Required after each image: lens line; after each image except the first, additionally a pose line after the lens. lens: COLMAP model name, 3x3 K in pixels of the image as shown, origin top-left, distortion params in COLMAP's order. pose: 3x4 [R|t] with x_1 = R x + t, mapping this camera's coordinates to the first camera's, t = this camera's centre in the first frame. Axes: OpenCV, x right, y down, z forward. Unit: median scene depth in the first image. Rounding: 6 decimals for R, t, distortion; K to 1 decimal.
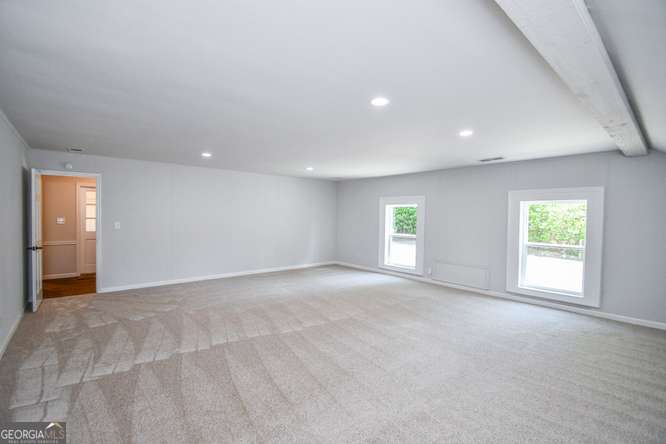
lens RADIAL K [[297.1, 0, 327.3], [0, 297.1, 220.6], [0, 0, 1]] dist [0.017466, -0.014421]
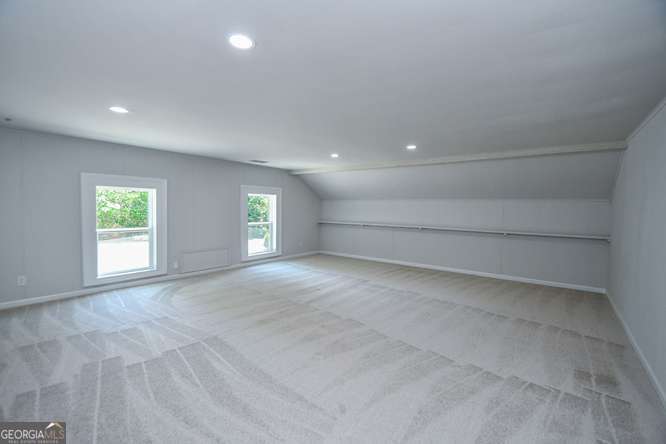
lens RADIAL K [[297.1, 0, 327.3], [0, 297.1, 220.6], [0, 0, 1]] dist [0.017466, -0.014421]
pose [[-0.201037, -0.060123, 0.977737, -0.572690], [0.001461, 0.998095, 0.061675, -0.017858], [-0.979583, 0.013827, -0.200566, 0.685819]]
